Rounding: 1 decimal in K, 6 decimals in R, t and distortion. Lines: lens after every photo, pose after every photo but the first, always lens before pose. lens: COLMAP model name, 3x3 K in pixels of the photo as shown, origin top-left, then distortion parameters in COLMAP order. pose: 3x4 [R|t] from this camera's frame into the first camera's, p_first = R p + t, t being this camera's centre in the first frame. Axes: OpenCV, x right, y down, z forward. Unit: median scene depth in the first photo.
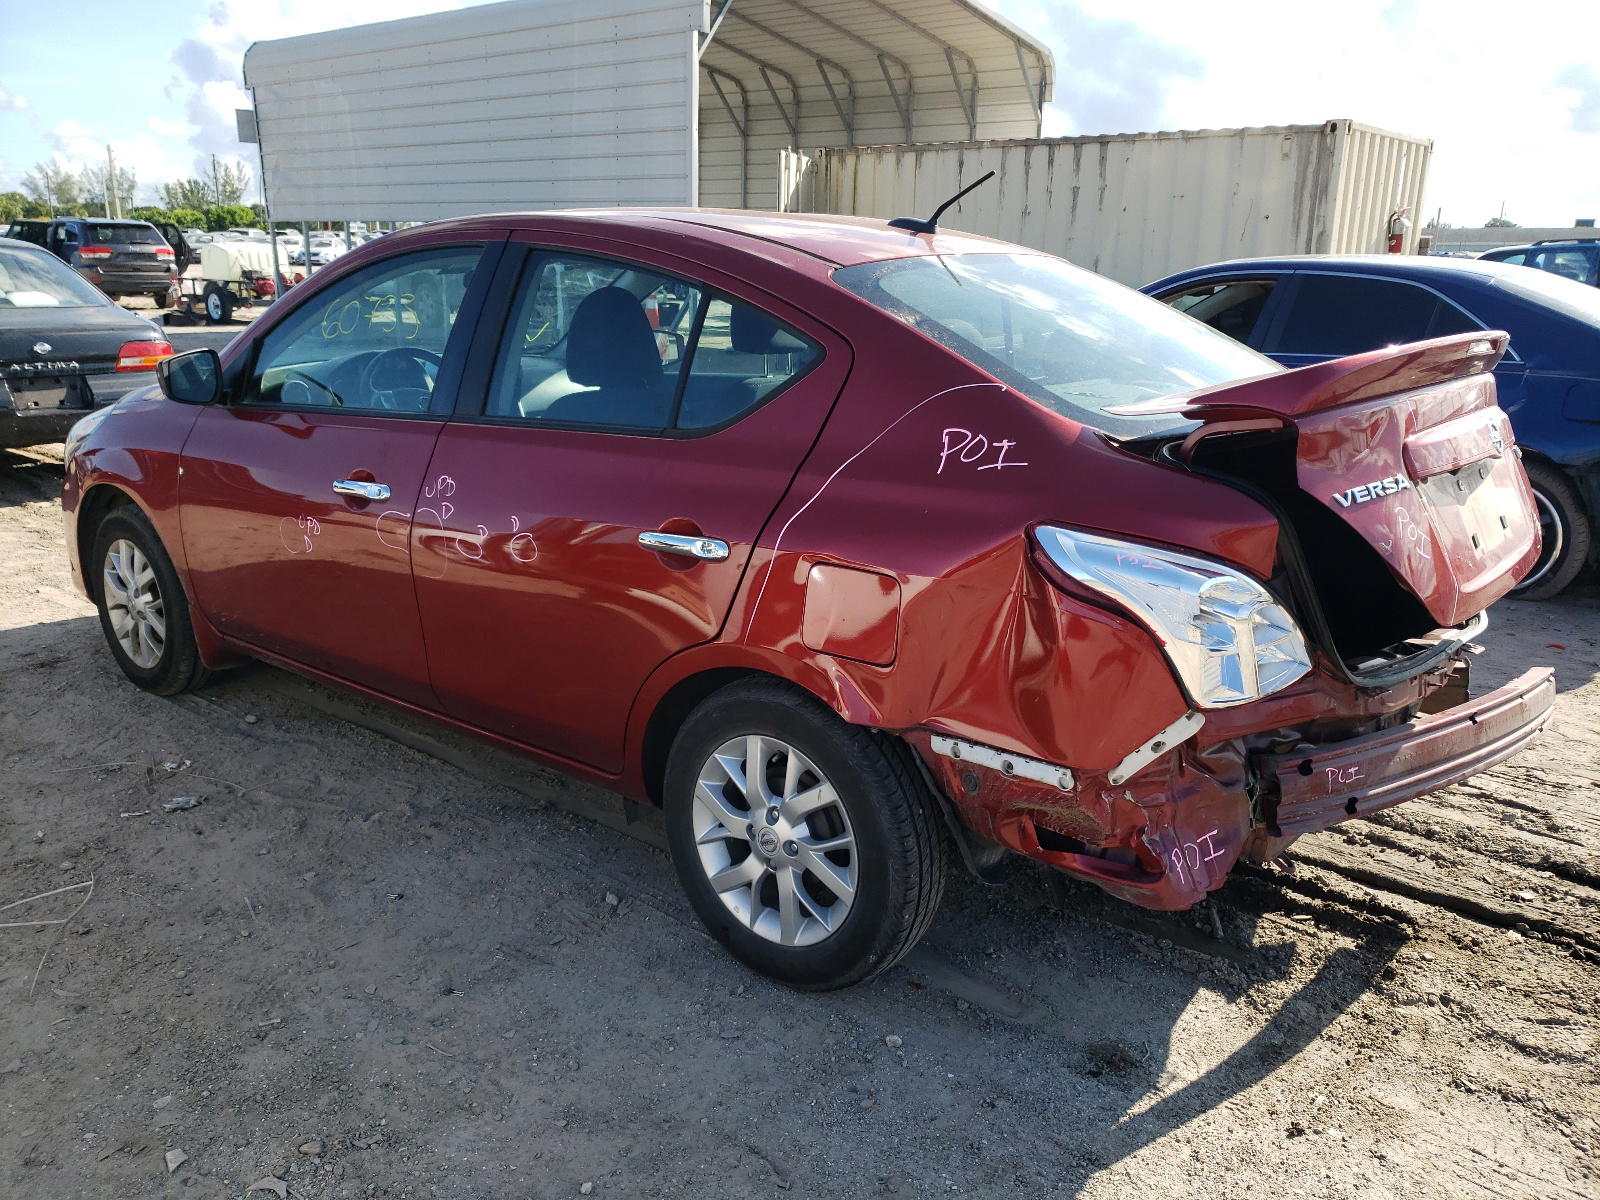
lens RADIAL K [[1204.4, 0, 799.7], [0, 1204.4, 645.0], [0, 0, 1]] dist [0.010787, 0.001557]
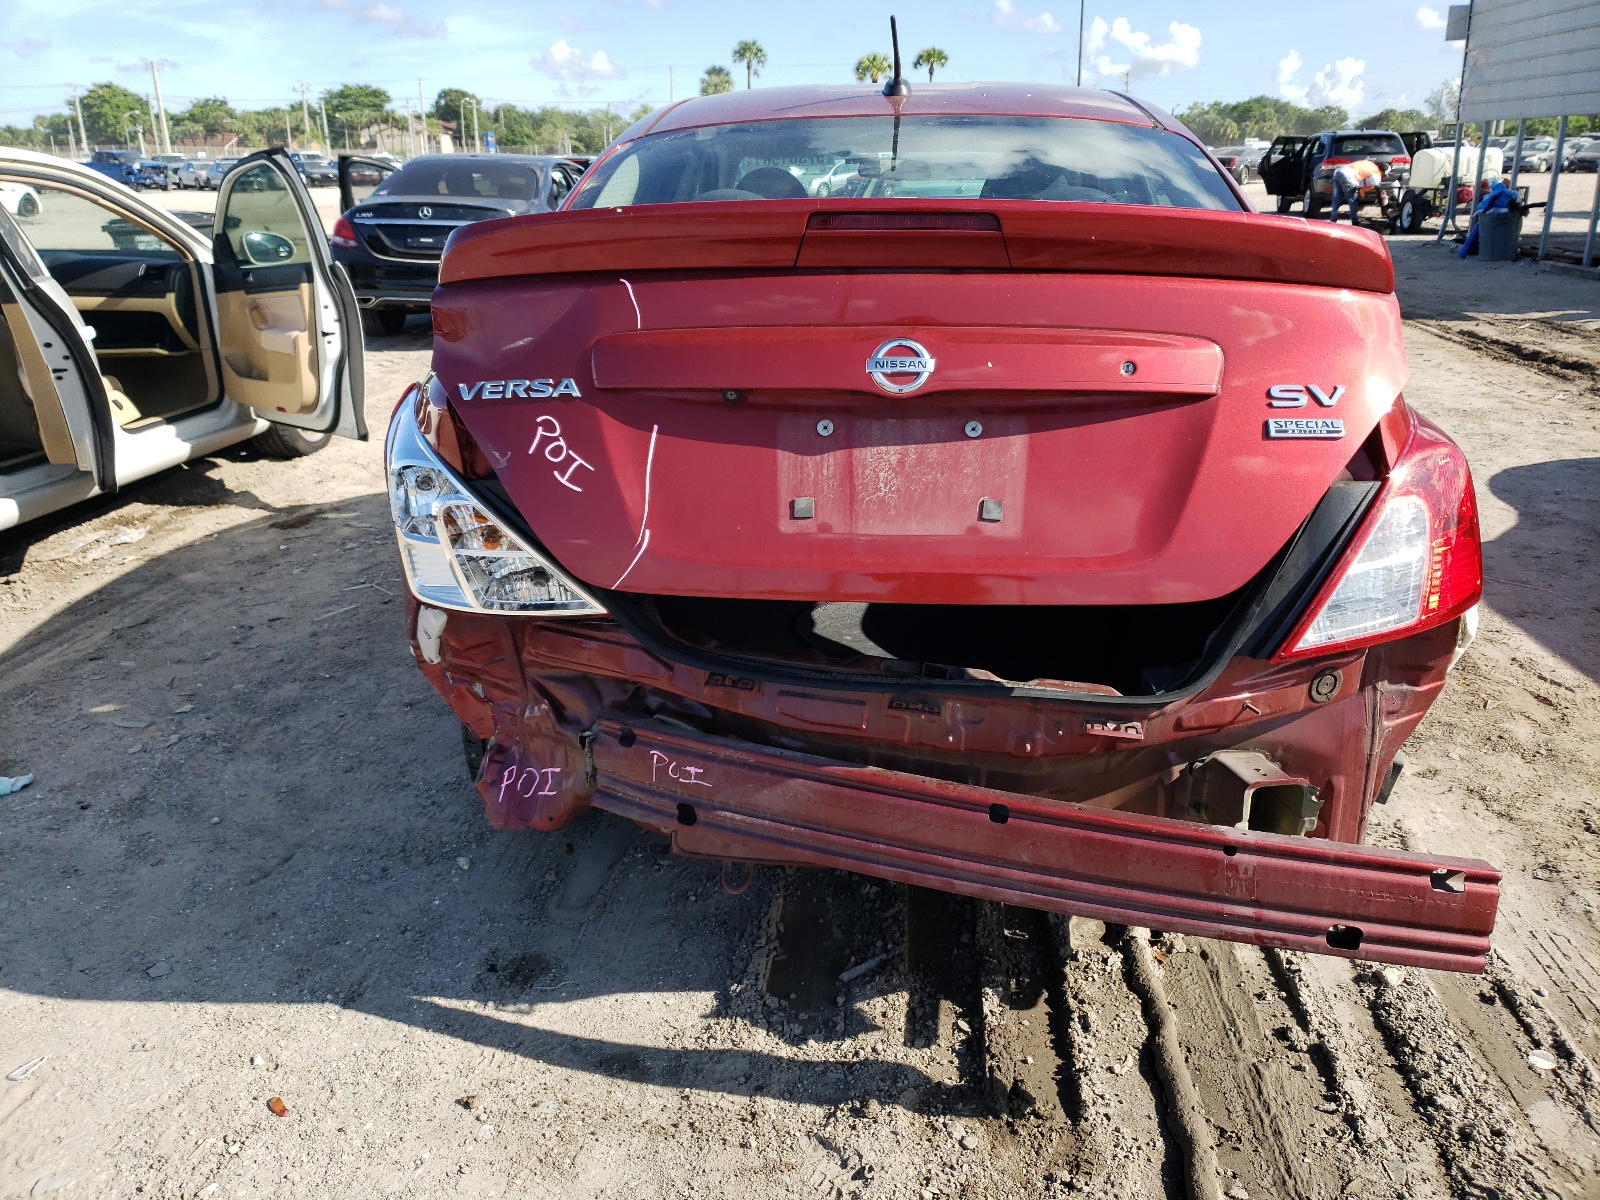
lens RADIAL K [[1205.7, 0, 800.0], [0, 1205.7, 600.0], [0, 0, 1]] dist [0.004968, -0.002601]
pose [[0.569567, 0.250466, -0.782854, 0.915577], [-0.224363, 0.963647, 0.145073, -0.110564], [0.790731, 0.093015, 0.605056, 0.488406]]
